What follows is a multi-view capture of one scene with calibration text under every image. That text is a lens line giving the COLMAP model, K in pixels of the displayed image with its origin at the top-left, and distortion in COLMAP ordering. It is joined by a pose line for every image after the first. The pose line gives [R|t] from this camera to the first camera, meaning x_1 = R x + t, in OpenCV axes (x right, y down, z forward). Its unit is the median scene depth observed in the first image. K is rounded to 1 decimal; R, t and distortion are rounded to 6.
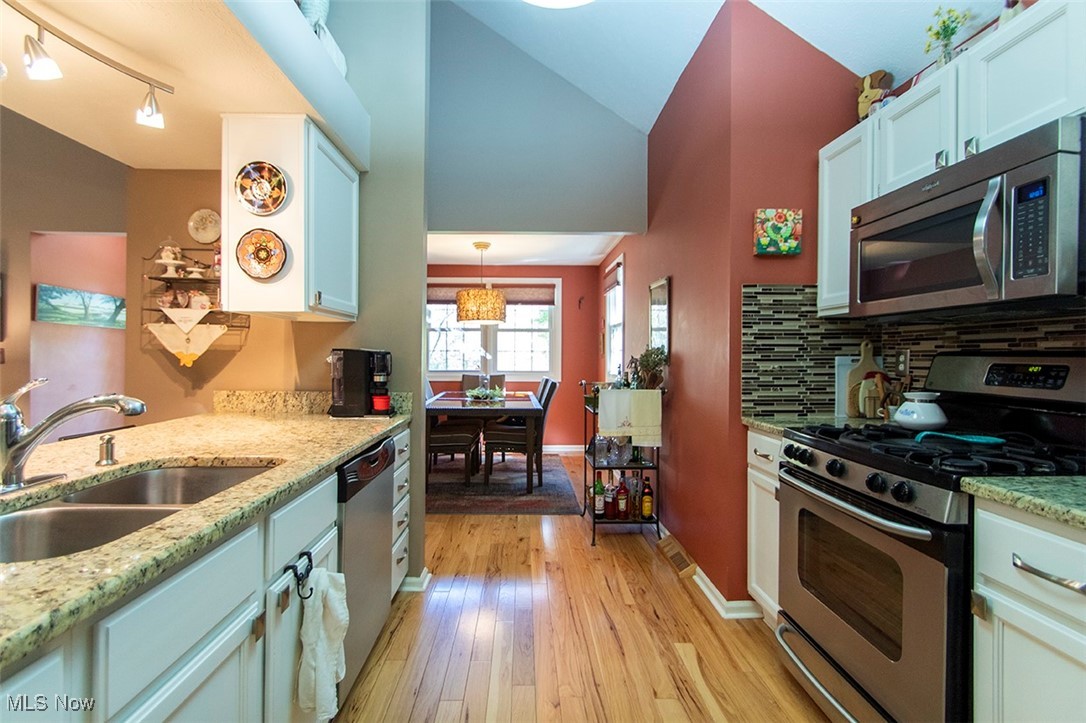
lens RADIAL K [[500.7, 0, 540.2], [0, 500.7, 357.7], [0, 0, 1]] dist [0.002164, 0.000139]
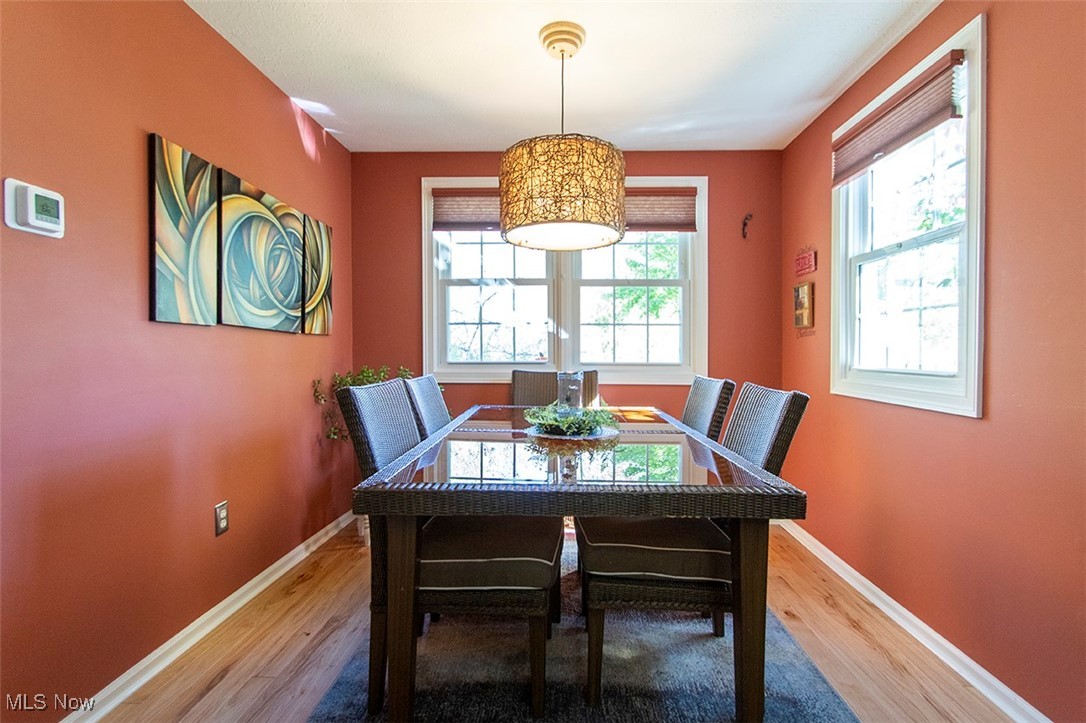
lens RADIAL K [[500.7, 0, 546.1], [0, 500.7, 358.3], [0, 0, 1]] dist [0.002164, 0.000139]
pose [[0.997438, -0.004185, -0.071411, -0.085243], [0.004783, 0.999955, 0.008213, 0.017344], [0.071373, -0.008533, 0.997413, 0.502129]]
